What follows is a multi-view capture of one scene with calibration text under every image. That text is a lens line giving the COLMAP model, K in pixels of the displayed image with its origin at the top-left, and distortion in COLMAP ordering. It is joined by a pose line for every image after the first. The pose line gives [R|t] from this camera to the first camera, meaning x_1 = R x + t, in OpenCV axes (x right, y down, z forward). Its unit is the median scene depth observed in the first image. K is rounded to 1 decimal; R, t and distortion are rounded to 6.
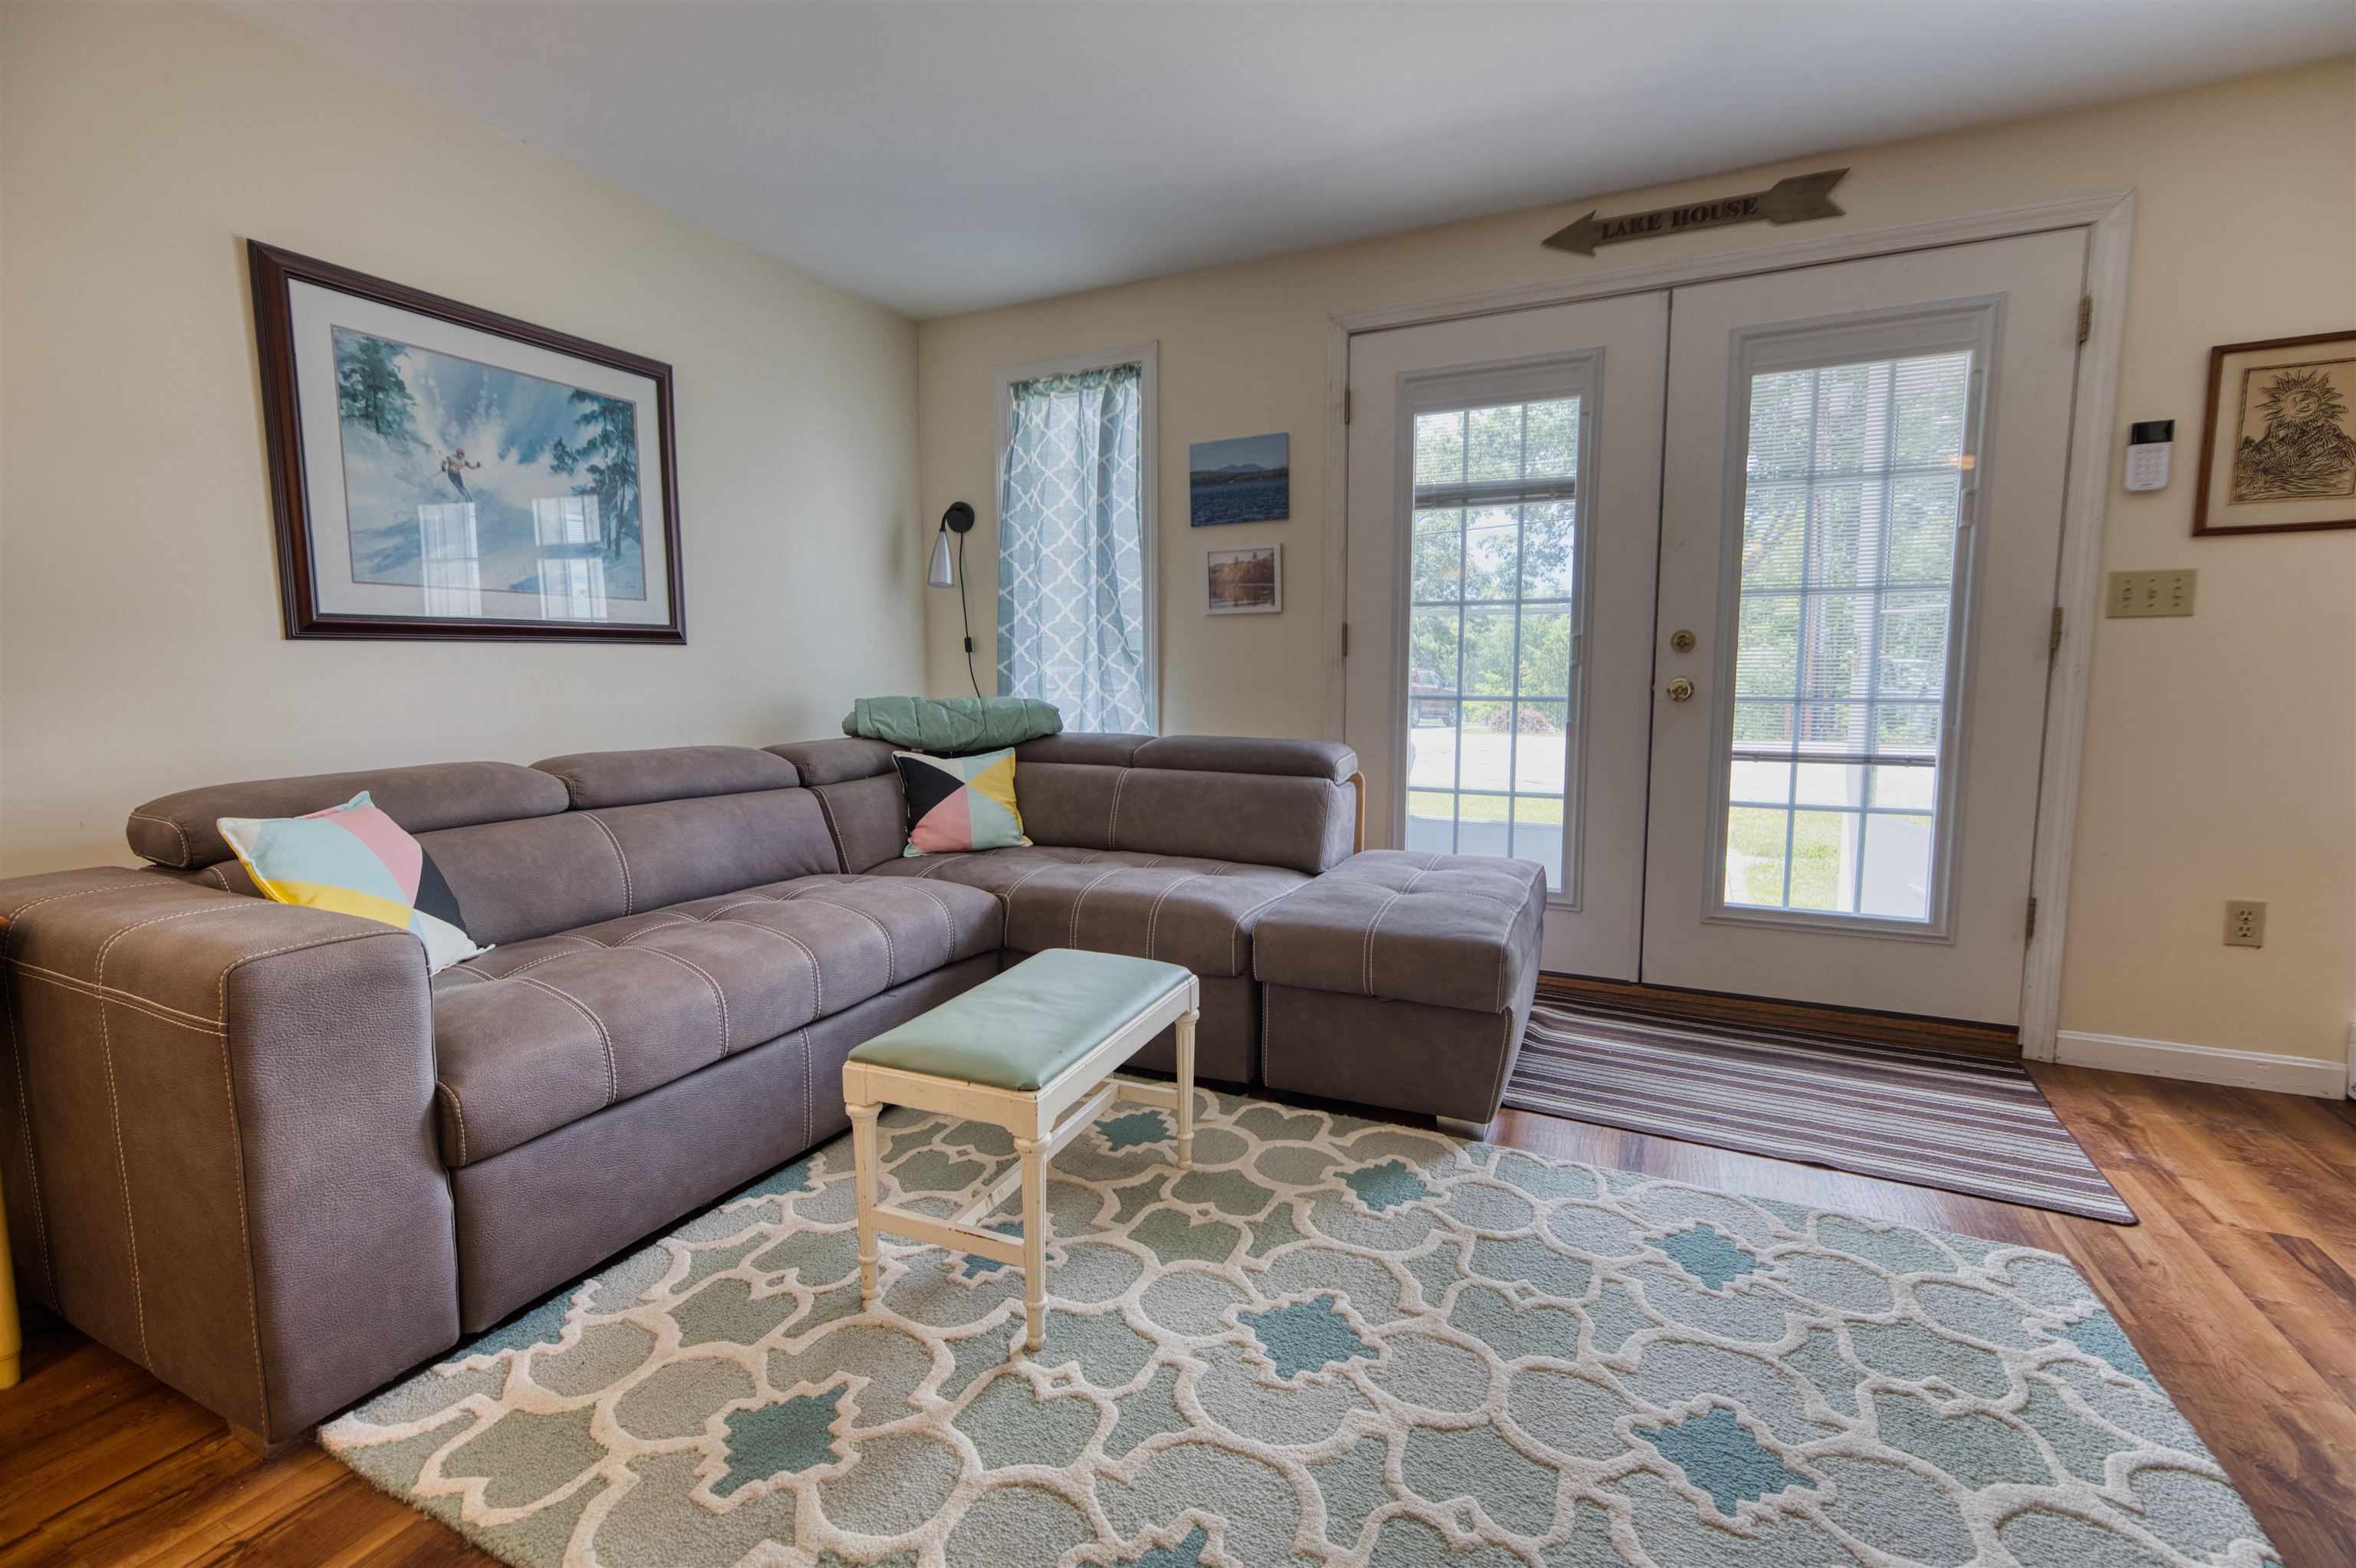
lens RADIAL K [[1016.7, 0, 1183.0], [0, 1016.7, 775.1], [0, 0, 1]] dist [0.000172, 0.001467]
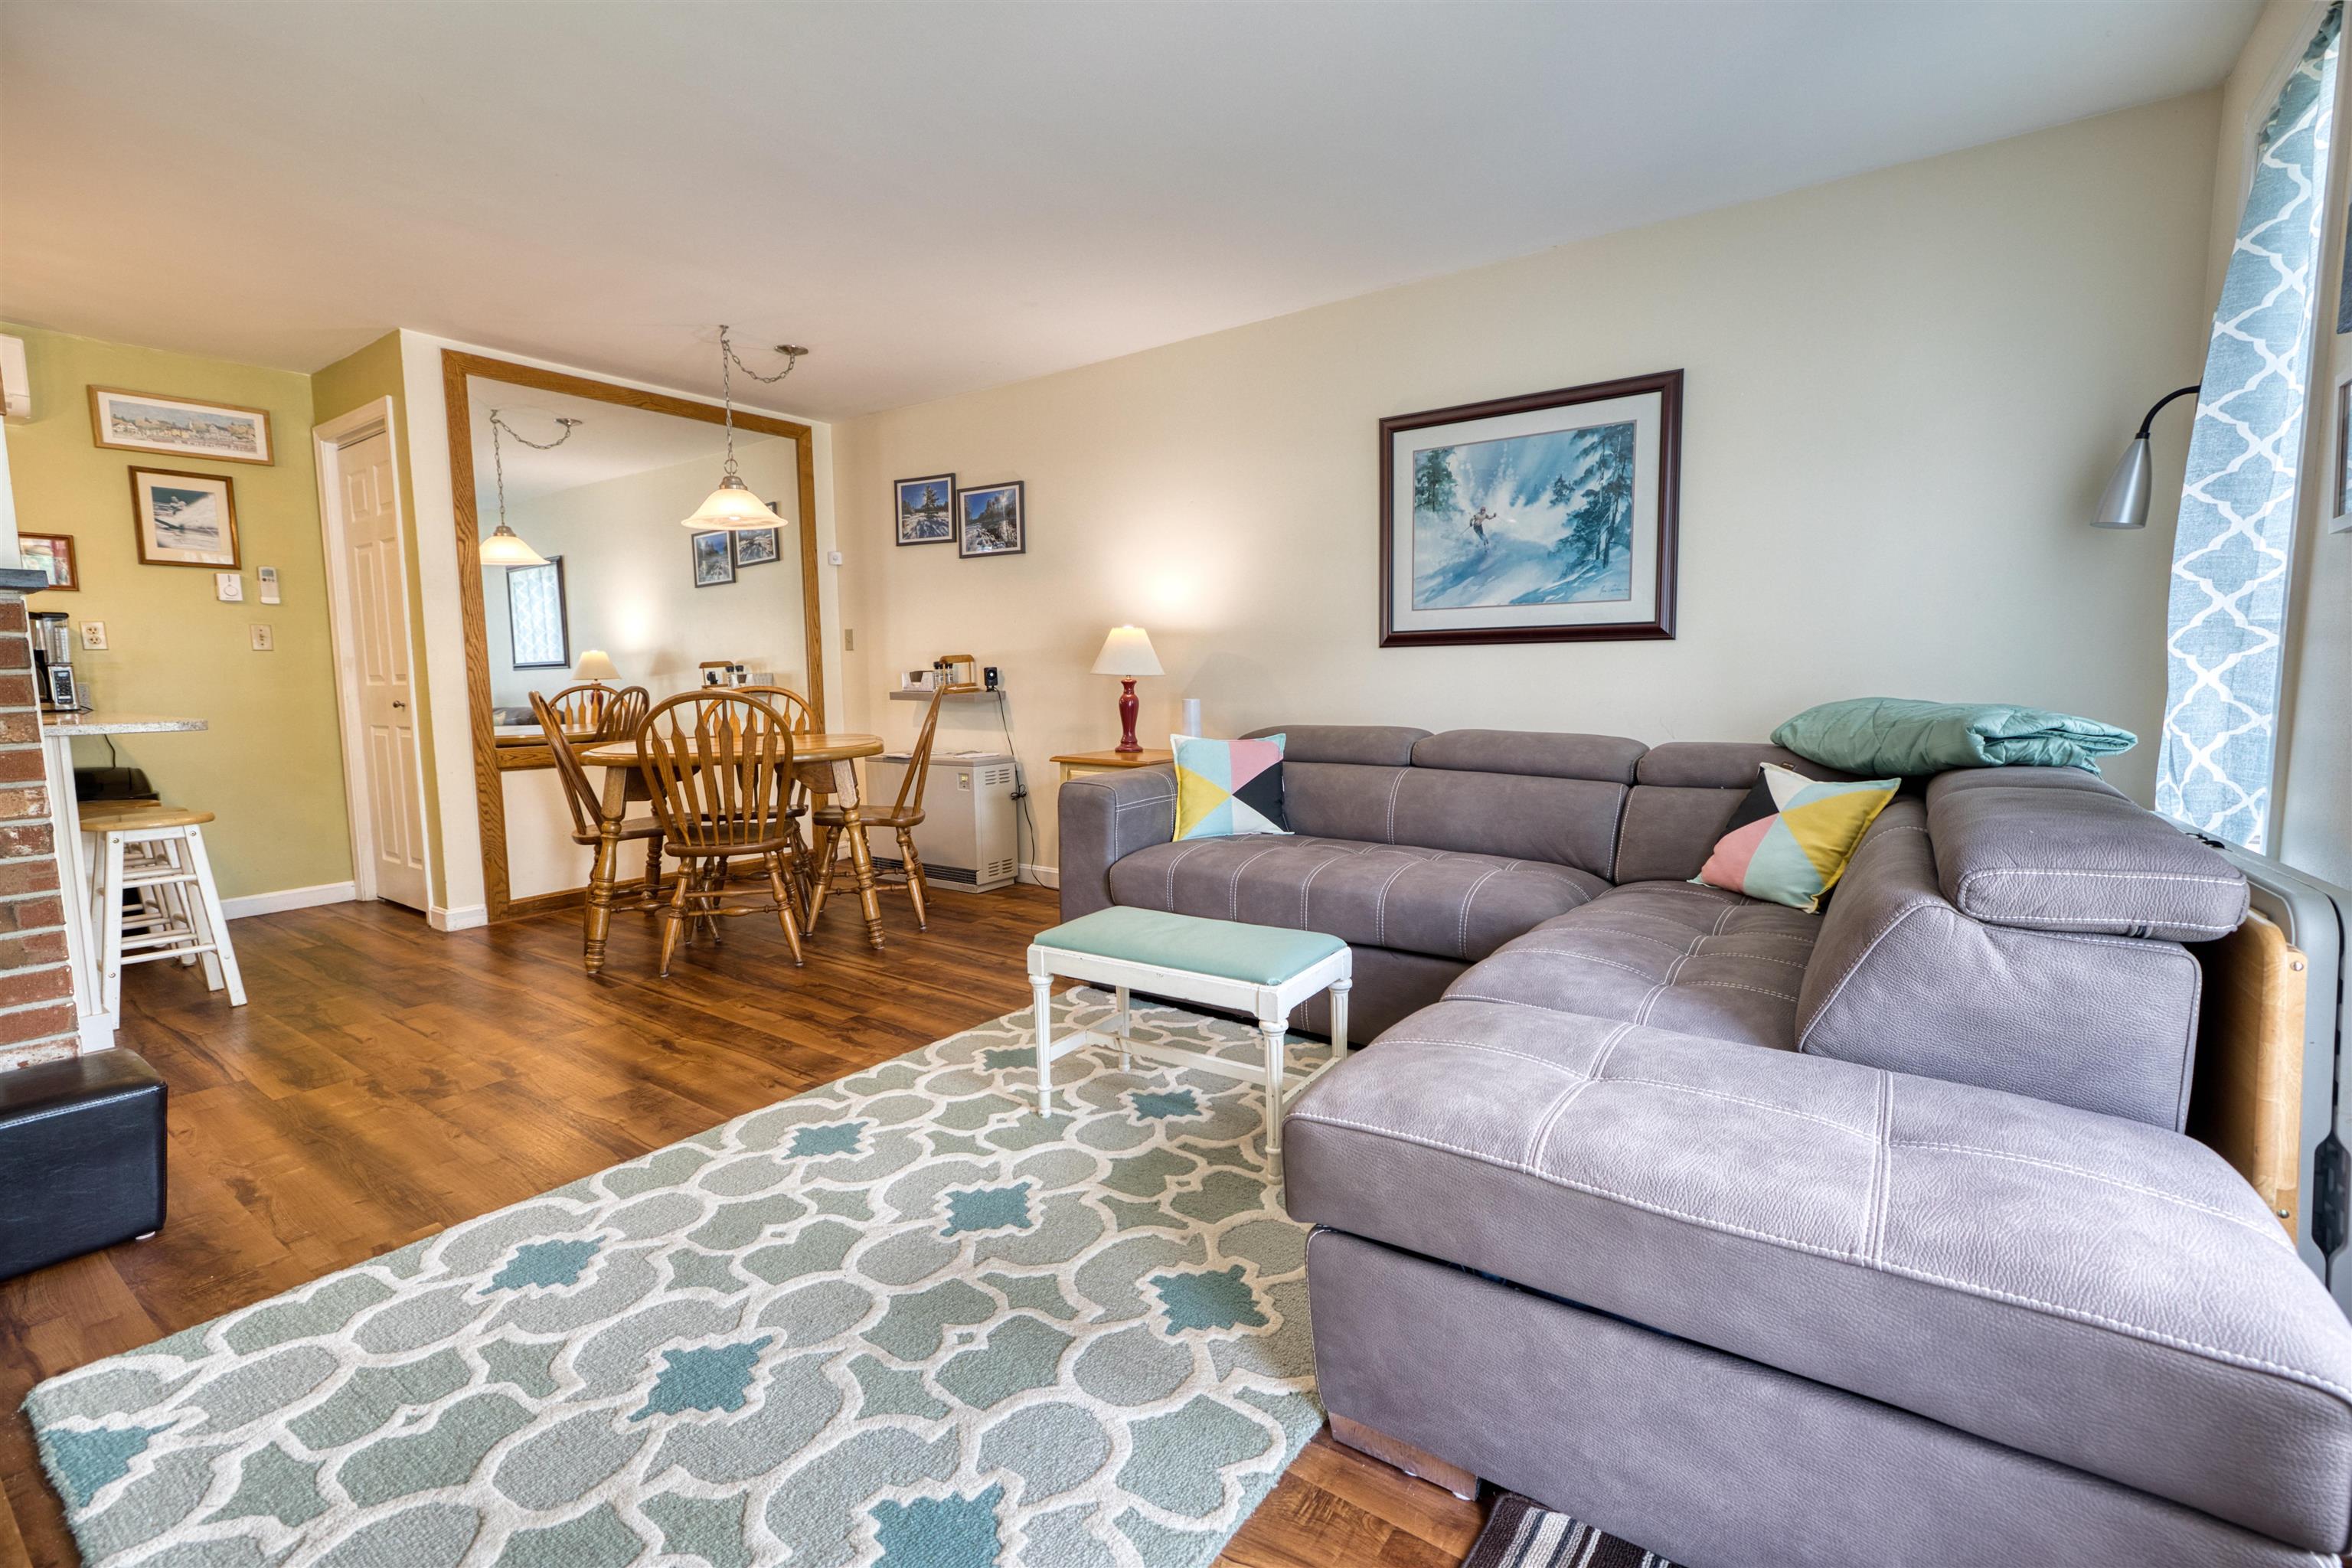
lens RADIAL K [[1028.7, 0, 1182.1], [0, 1028.7, 775.1], [0, 0, 1]] dist [0.000585, 0.000889]
pose [[-0.174658, 0.105954, -0.978912, 0.743366], [-0.094182, 0.987837, 0.123724, -0.087308], [0.980114, 0.113805, -0.162555, 0.818203]]
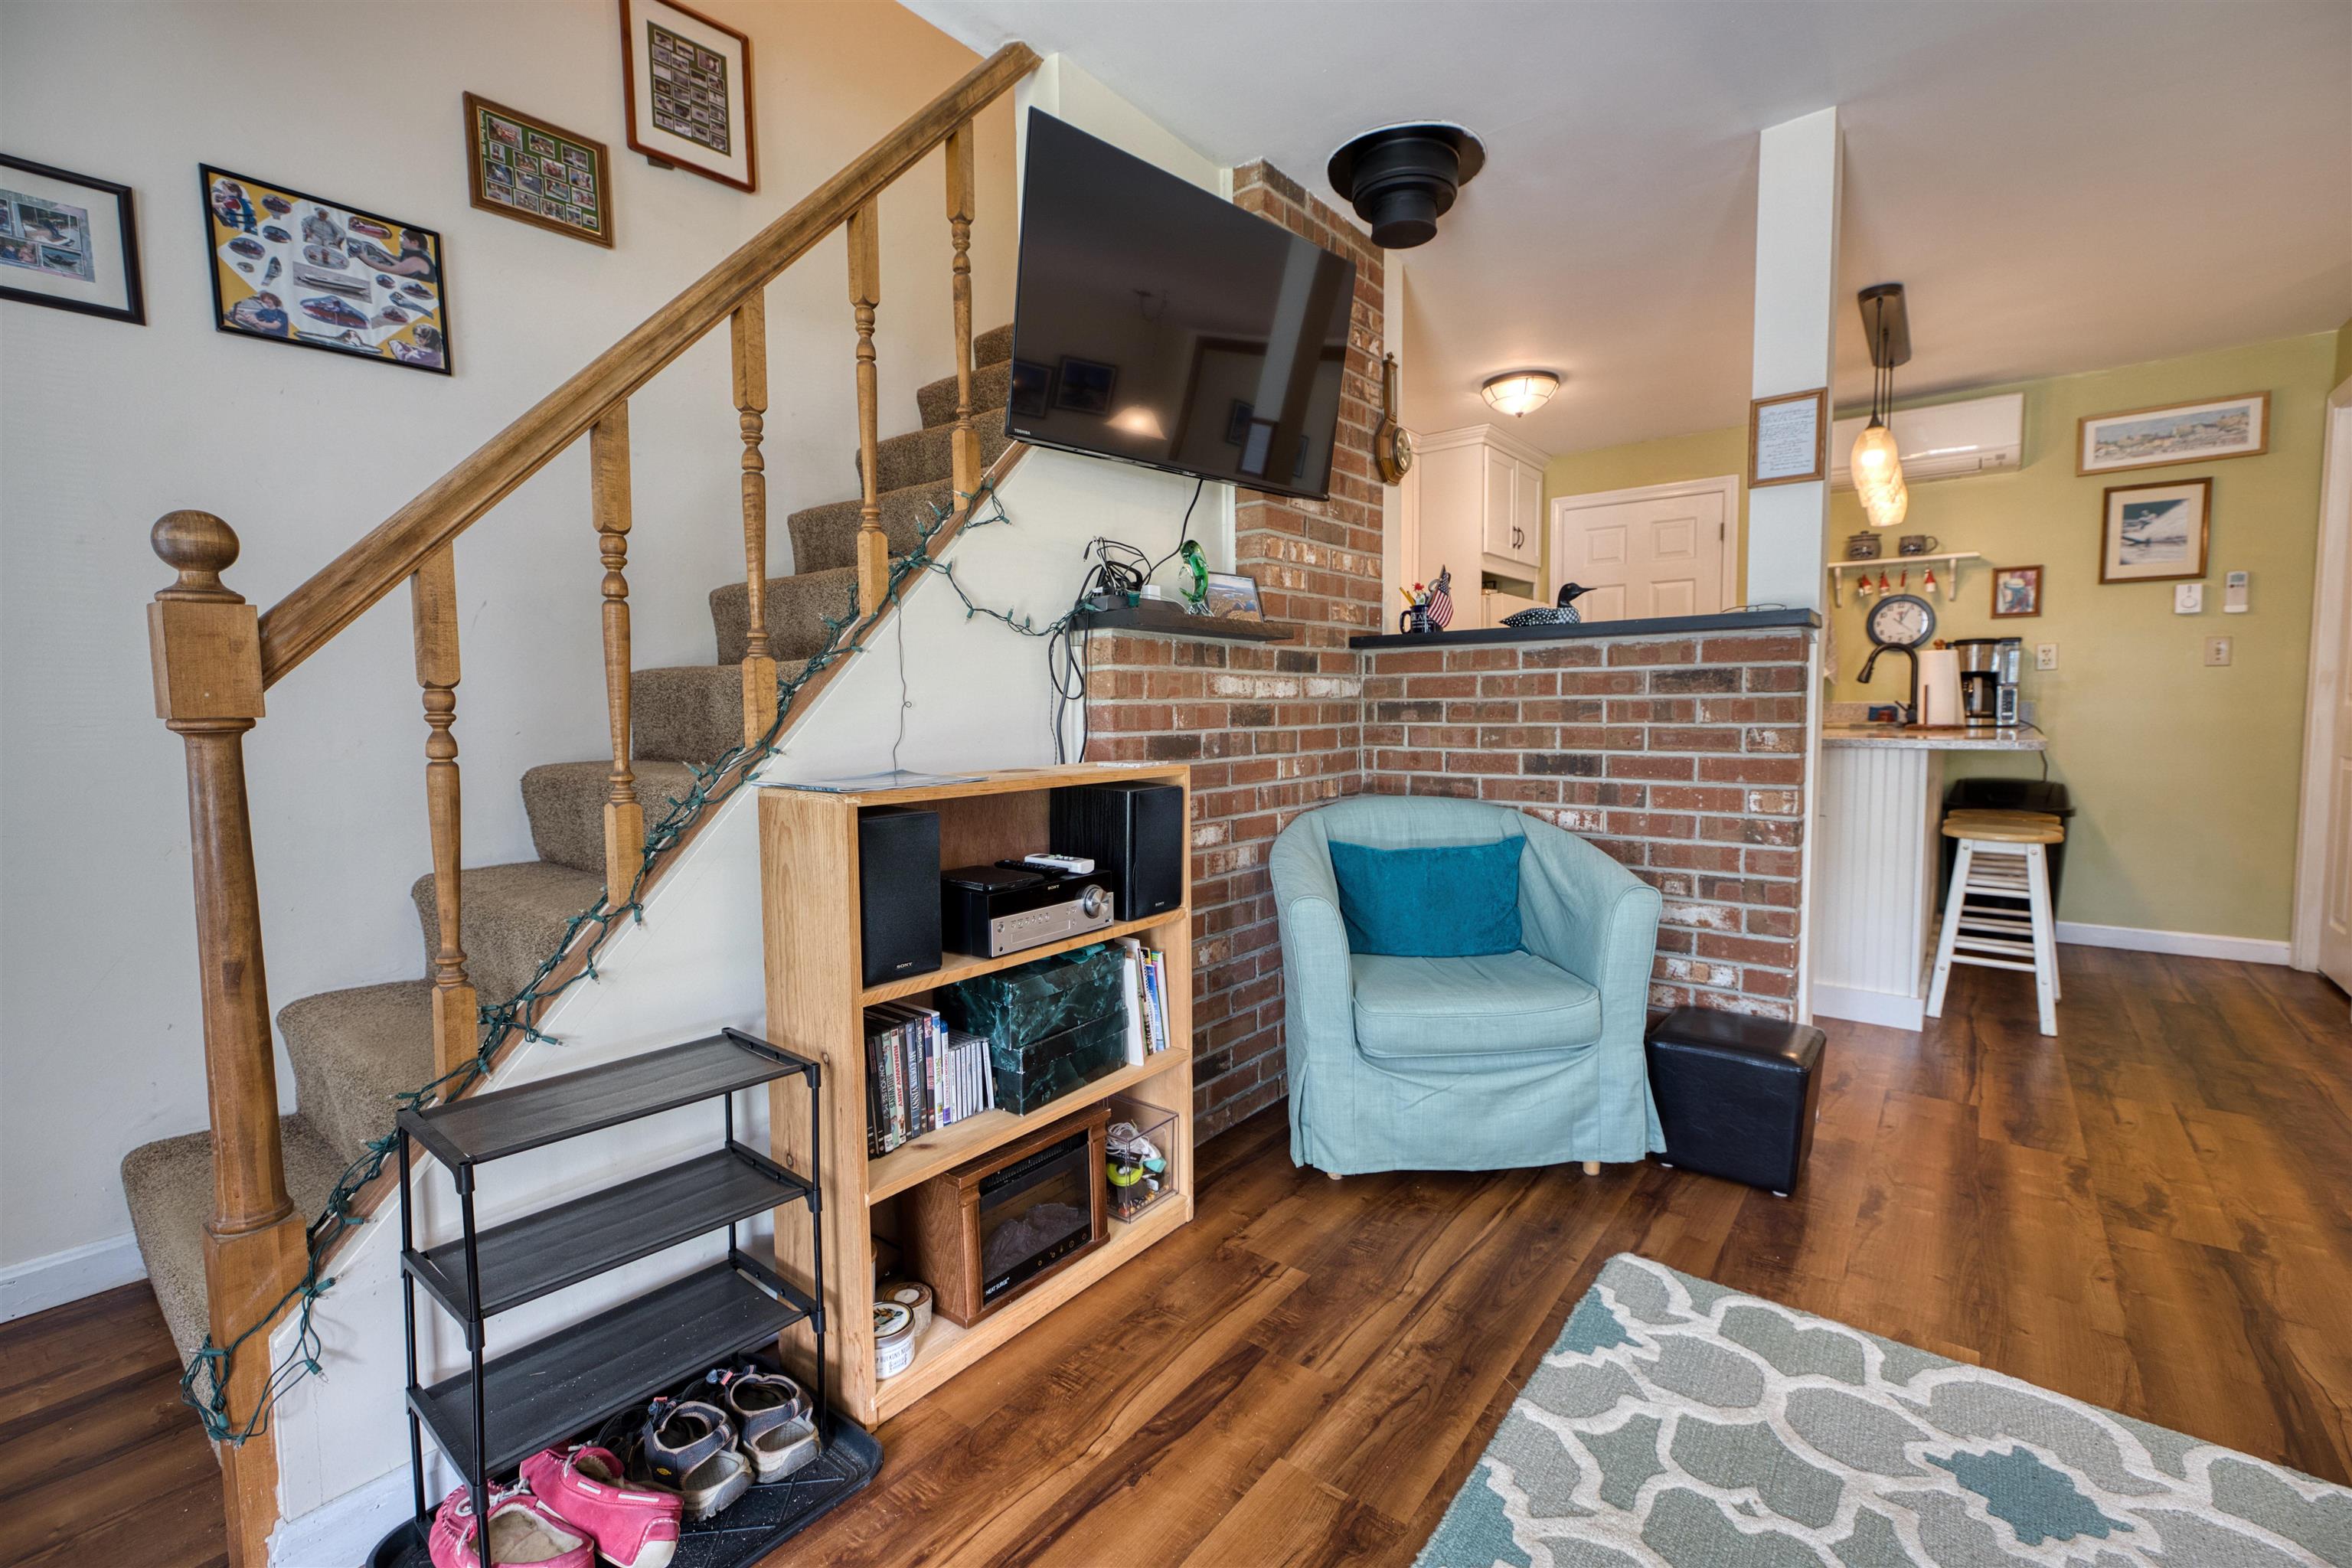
lens RADIAL K [[1011.2, 0, 1180.0], [0, 1011.2, 773.0], [0, 0, 1]] dist [0.000089, 0.000914]
pose [[-0.973543, -0.004889, 0.228454, 0.477115], [0.035192, 0.984635, 0.171041, -0.091331], [-0.225780, 0.174555, -0.958412, 0.840731]]
